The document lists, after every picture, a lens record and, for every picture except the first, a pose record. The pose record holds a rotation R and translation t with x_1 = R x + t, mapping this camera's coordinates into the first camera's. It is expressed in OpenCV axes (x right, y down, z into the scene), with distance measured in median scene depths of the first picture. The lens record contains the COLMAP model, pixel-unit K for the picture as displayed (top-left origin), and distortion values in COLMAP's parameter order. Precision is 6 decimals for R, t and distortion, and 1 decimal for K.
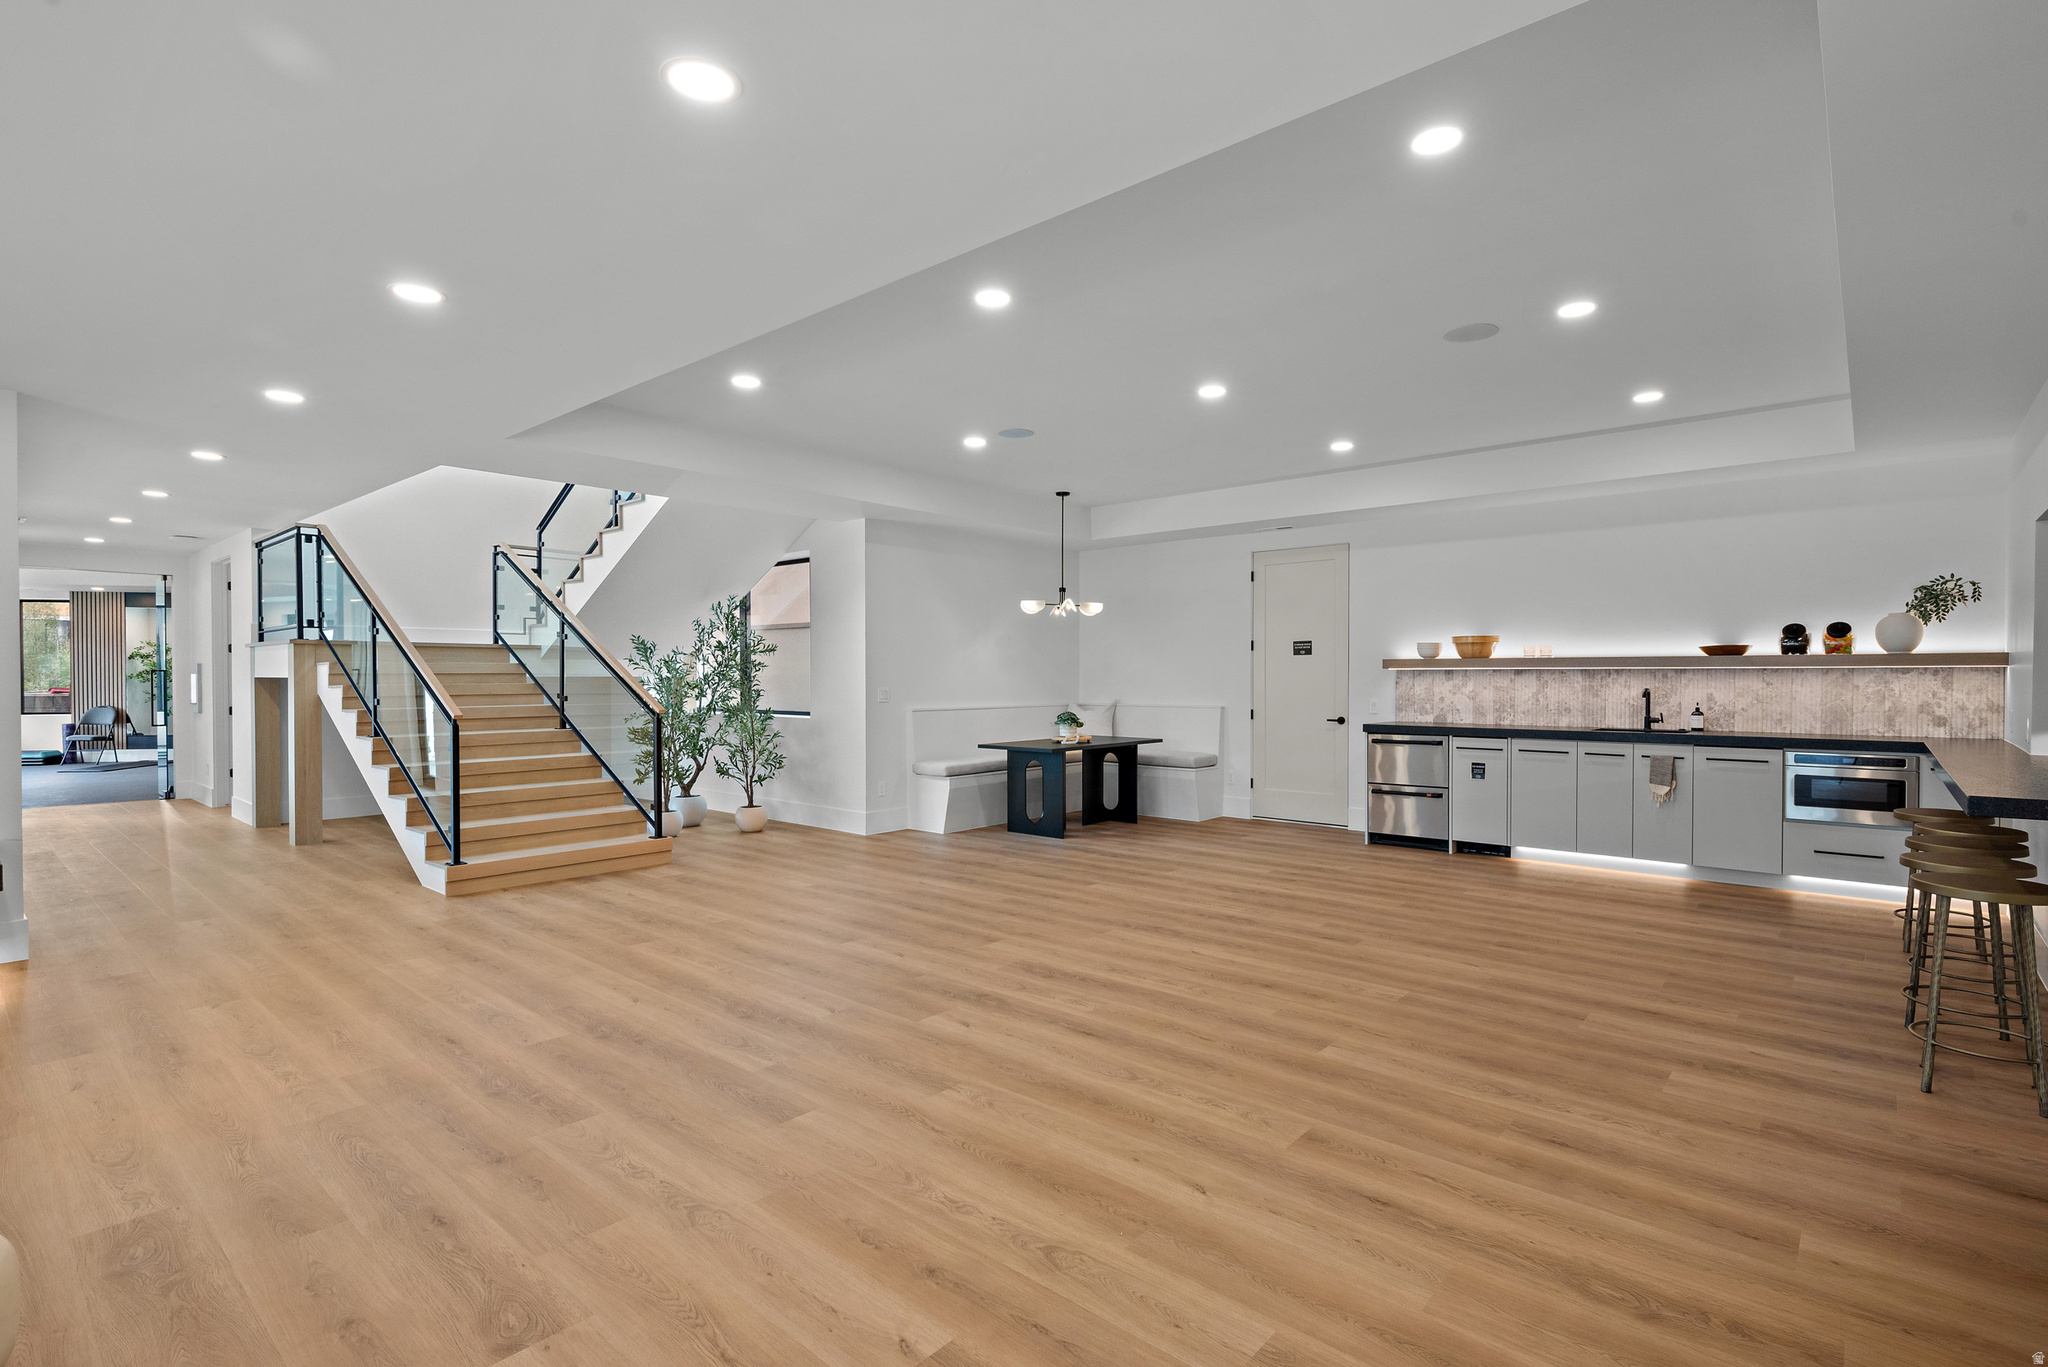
lens RADIAL K [[979.6, 0, 1031.2], [0, 979.6, 686.9], [0, 0, 1]] dist [-0.002990, -0.000057]
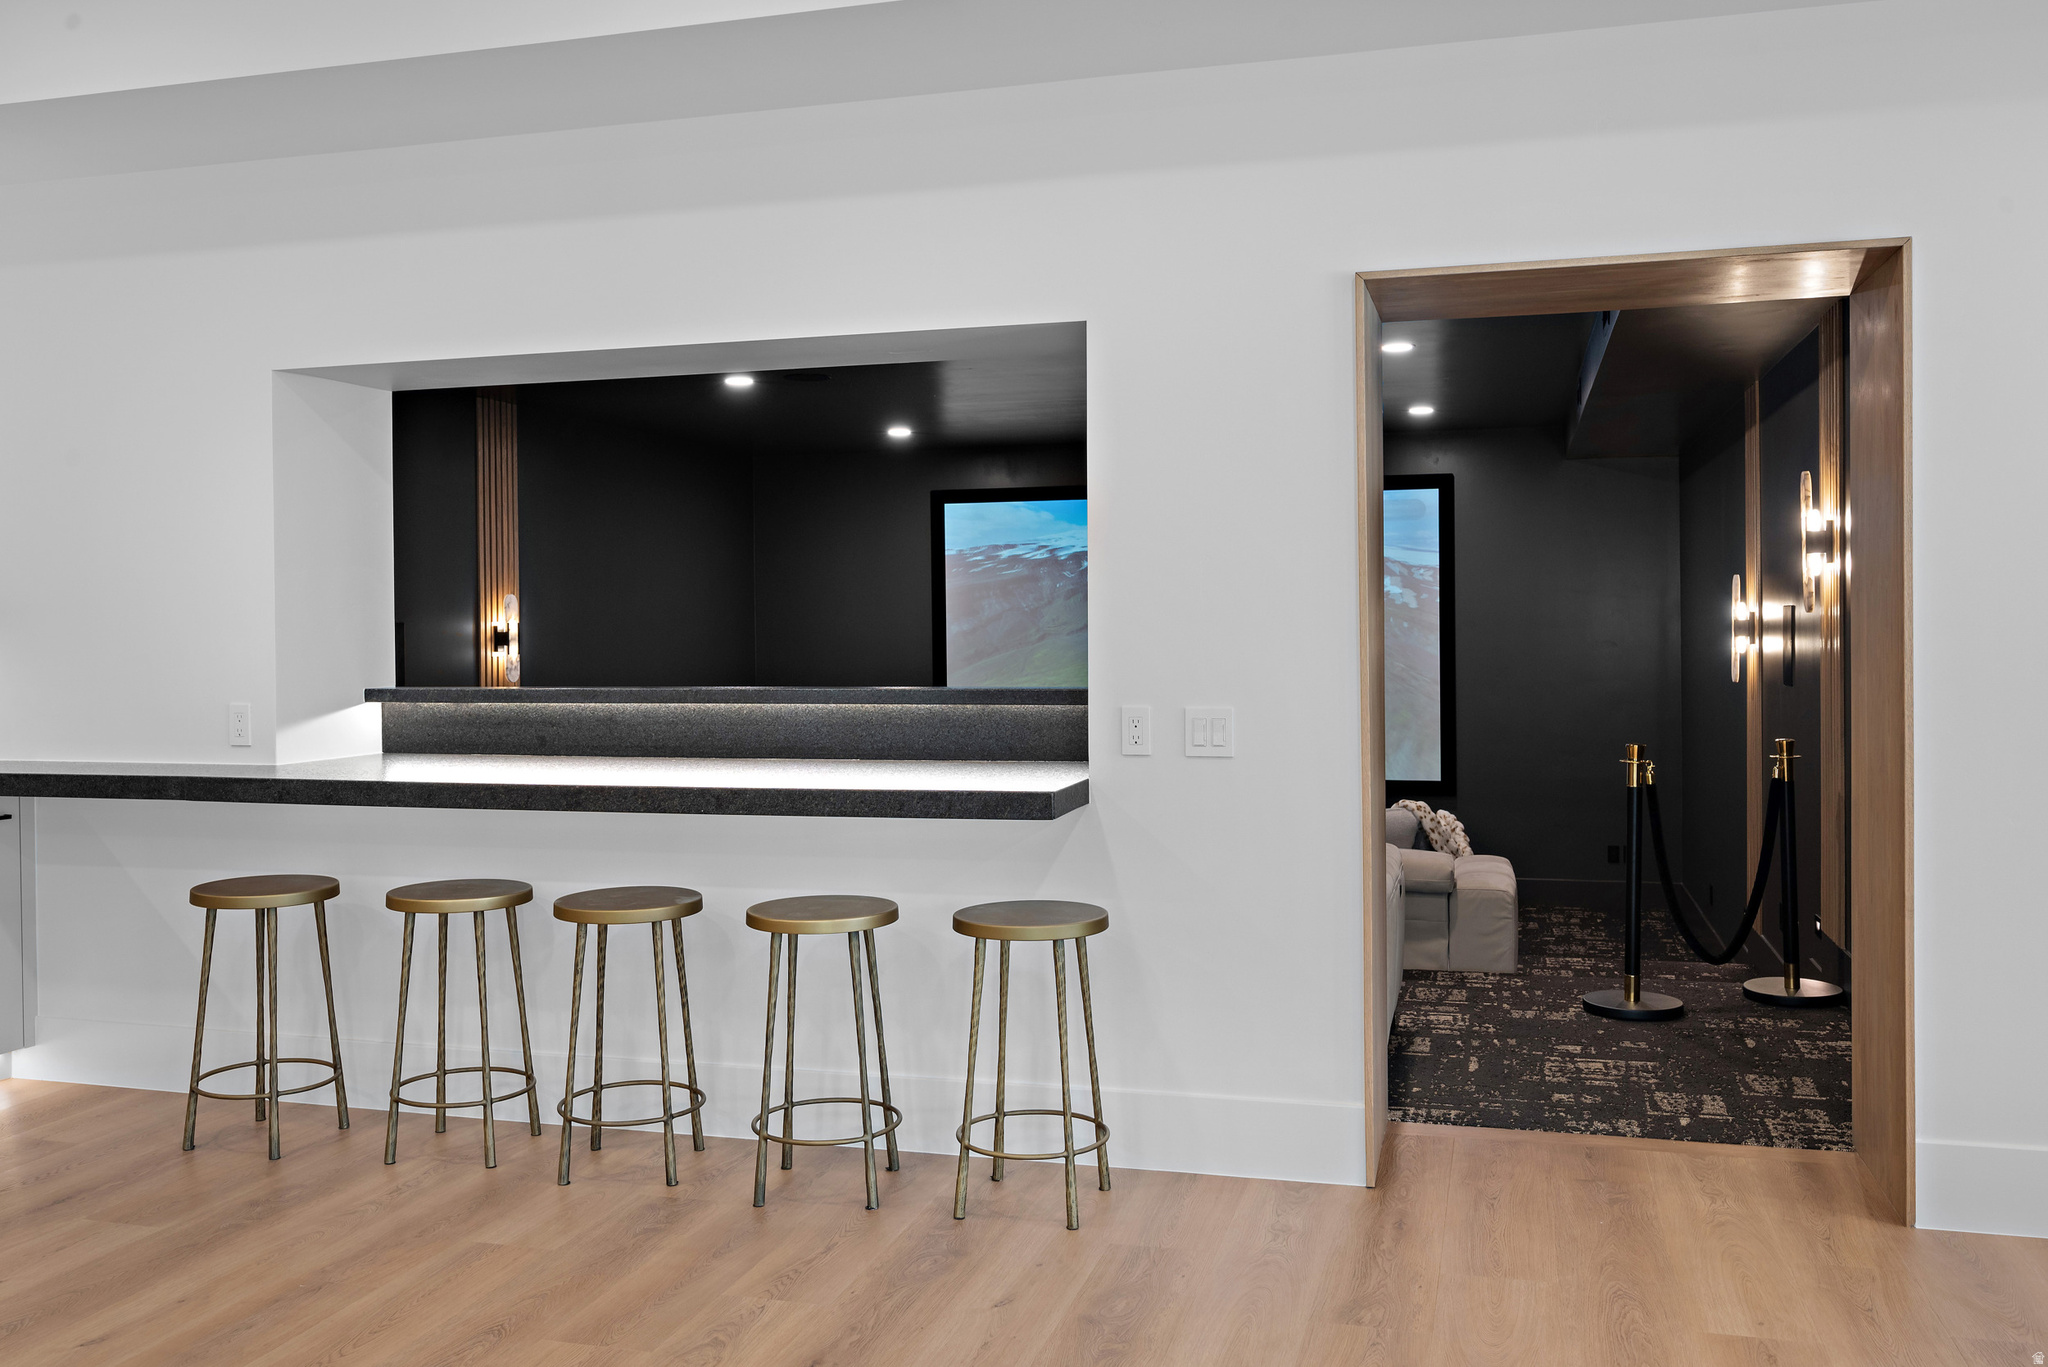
lens RADIAL K [[1695.0, 0, 1031.8], [0, 1695.0, 677.8], [0, 0, 1]] dist [-0.003651, 0.007123]
pose [[-0.425421, -0.022495, 0.904716, -0.056509], [0.021031, 0.999175, 0.034733, -0.005613], [-0.904751, 0.033804, -0.424597, 0.609905]]
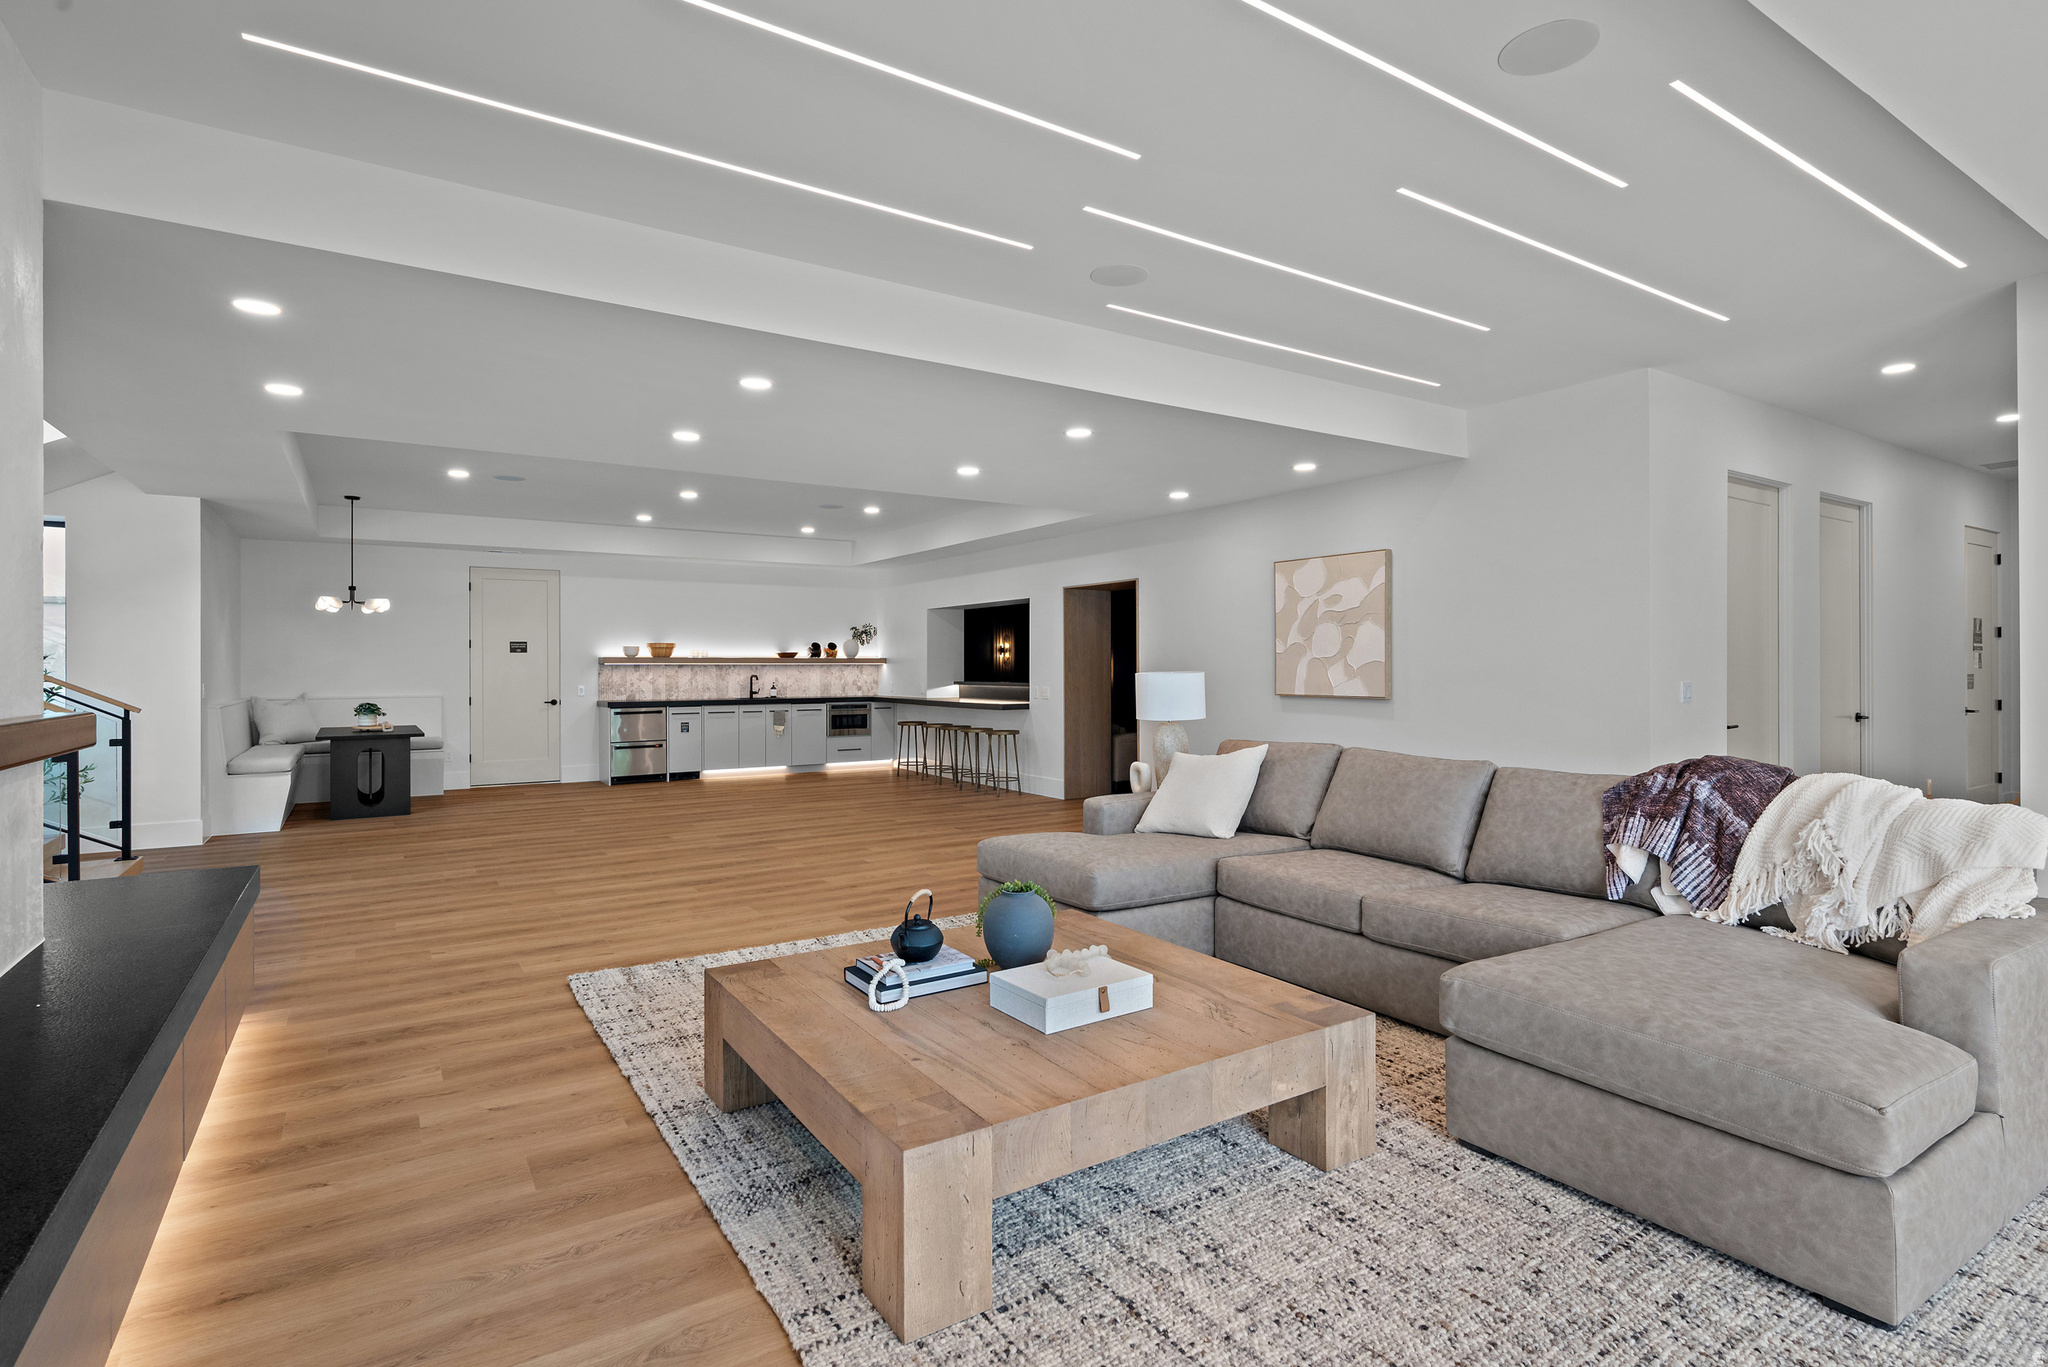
lens RADIAL K [[979.6, 0, 1023.1], [0, 979.6, 666.1], [0, 0, 1]] dist [-0.002990, -0.000057]
pose [[0.277304, 0.001297, 0.960781, -0.861605], [0.014652, 0.999877, -0.005579, 0.001853], [-0.960671, 0.015625, 0.277251, 0.010424]]
